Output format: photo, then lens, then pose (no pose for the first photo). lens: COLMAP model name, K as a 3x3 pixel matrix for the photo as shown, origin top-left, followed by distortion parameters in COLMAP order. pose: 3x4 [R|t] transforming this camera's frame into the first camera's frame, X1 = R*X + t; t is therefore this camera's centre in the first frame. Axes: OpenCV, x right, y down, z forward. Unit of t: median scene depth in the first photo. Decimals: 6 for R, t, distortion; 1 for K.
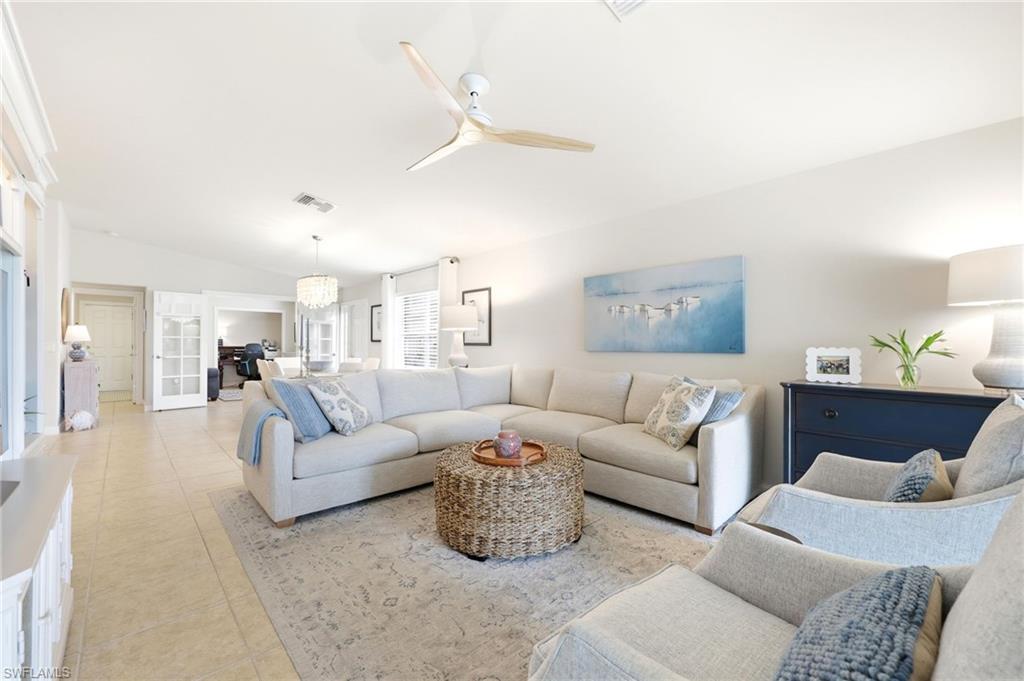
lens RADIAL K [[415.7, 0, 511.5], [0, 415.7, 337.3], [0, 0, 1]] dist [-0.001913, -0.000387]
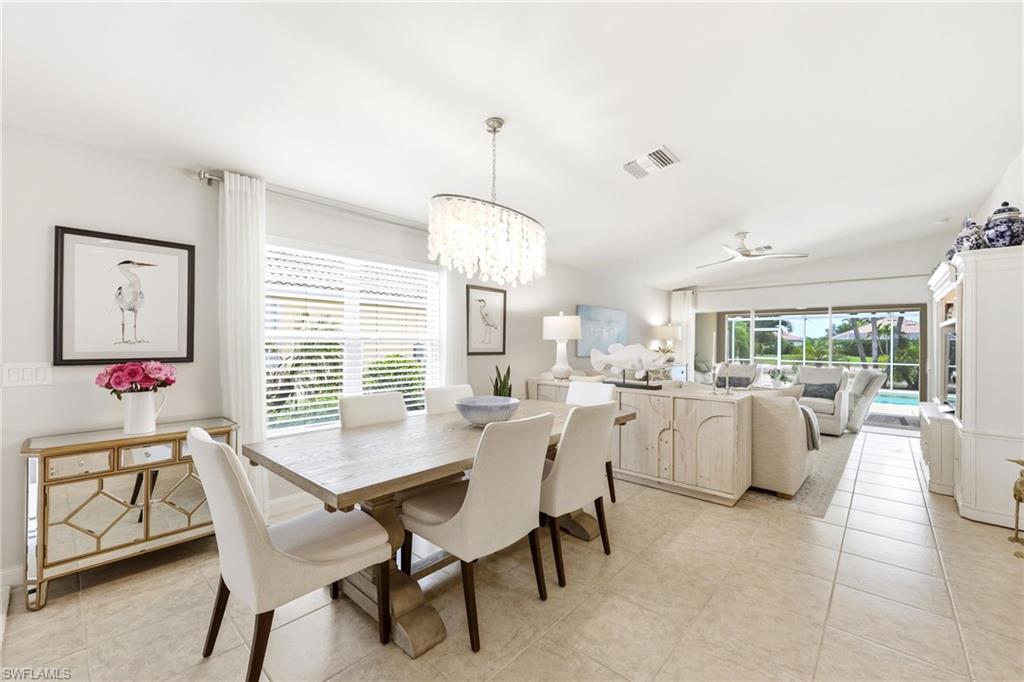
lens RADIAL K [[415.7, 0, 515.0], [0, 415.7, 340.1], [0, 0, 1]] dist [-0.001913, -0.000387]
pose [[-0.099819, 0.000271, 0.995006, -0.895263], [-0.004043, 0.999992, -0.000678, -0.010089], [-0.994997, -0.004090, -0.099817, 0.998611]]
